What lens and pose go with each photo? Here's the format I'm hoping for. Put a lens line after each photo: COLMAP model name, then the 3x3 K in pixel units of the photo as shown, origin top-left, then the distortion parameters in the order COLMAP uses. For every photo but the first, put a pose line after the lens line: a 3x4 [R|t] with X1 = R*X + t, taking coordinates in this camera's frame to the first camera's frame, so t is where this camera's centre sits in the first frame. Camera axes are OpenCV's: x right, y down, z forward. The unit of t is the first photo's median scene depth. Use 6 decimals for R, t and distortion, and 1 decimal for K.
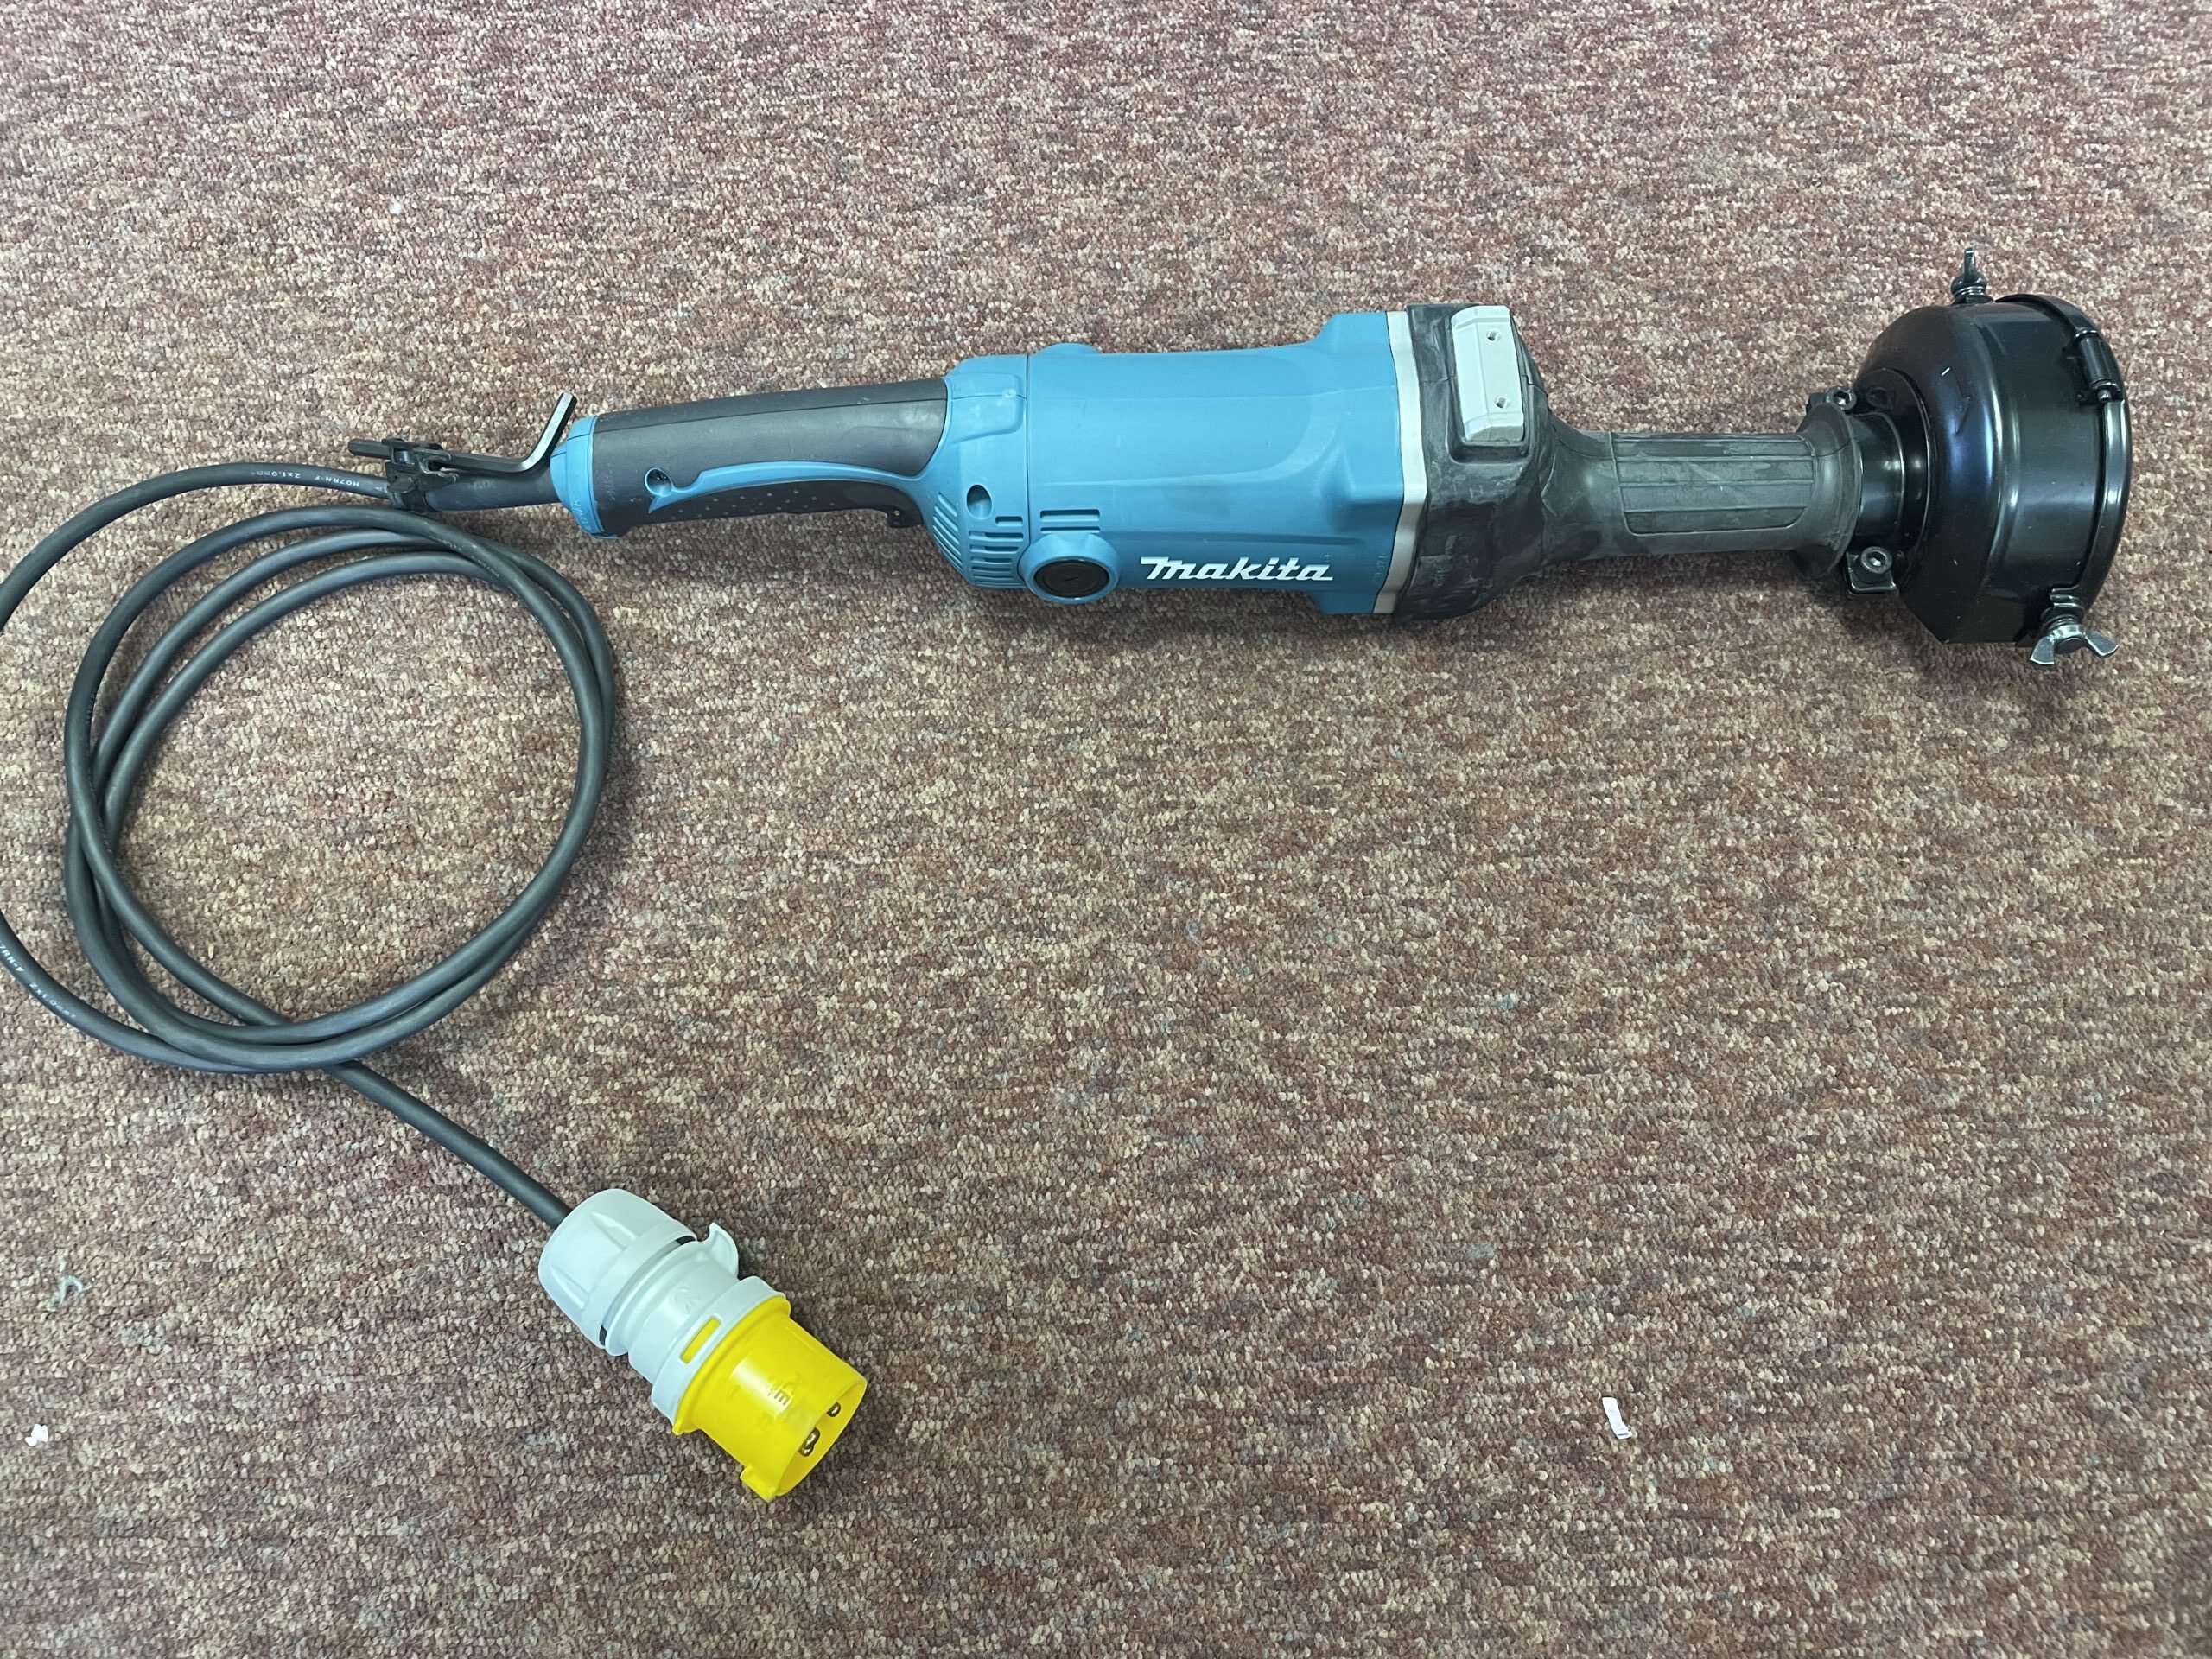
lens RADIAL K [[1668.2, 0, 1122.7], [0, 1668.2, 810.4], [0, 0, 1]] dist [0.077262, -0.109393]
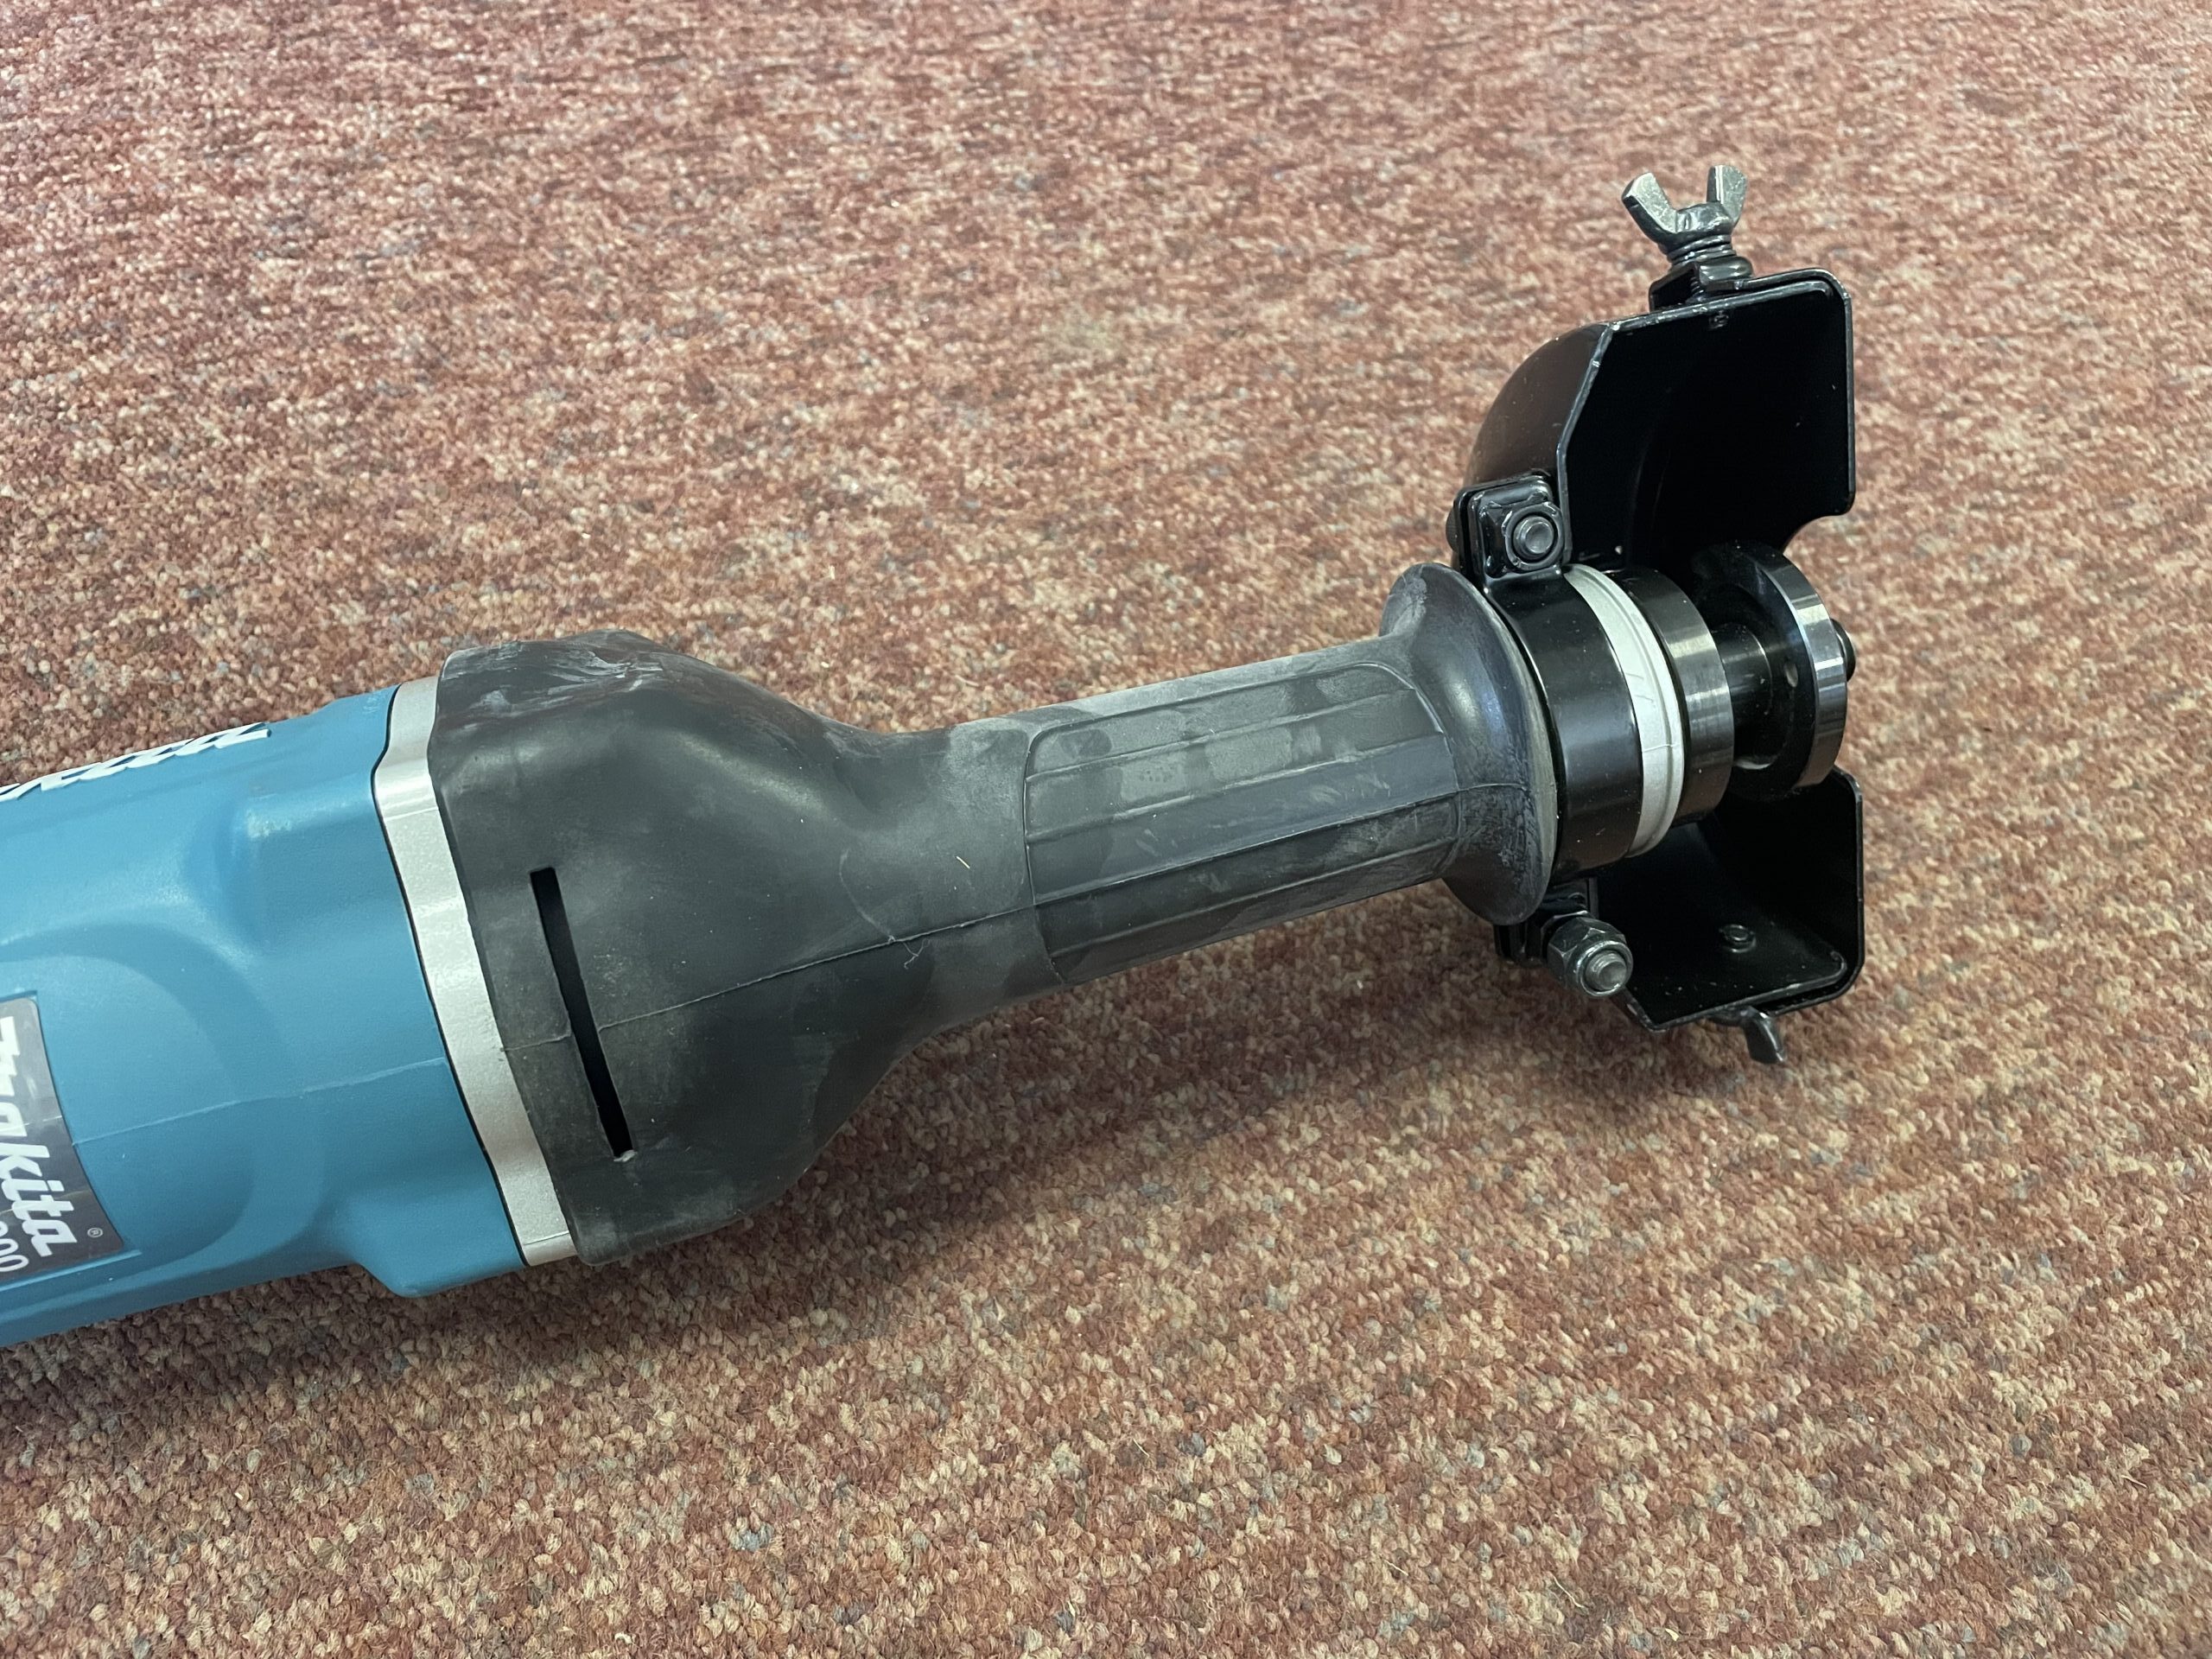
lens RADIAL K [[1668.2, 0, 1116.3], [0, 1668.2, 817.4], [0, 0, 1]] dist [0.077262, -0.109393]
pose [[0.941644, -0.231890, 0.243995, 0.197645], [0.276969, 0.945700, -0.170118, -0.115526], [-0.191297, 0.227769, 0.954739, 0.518671]]
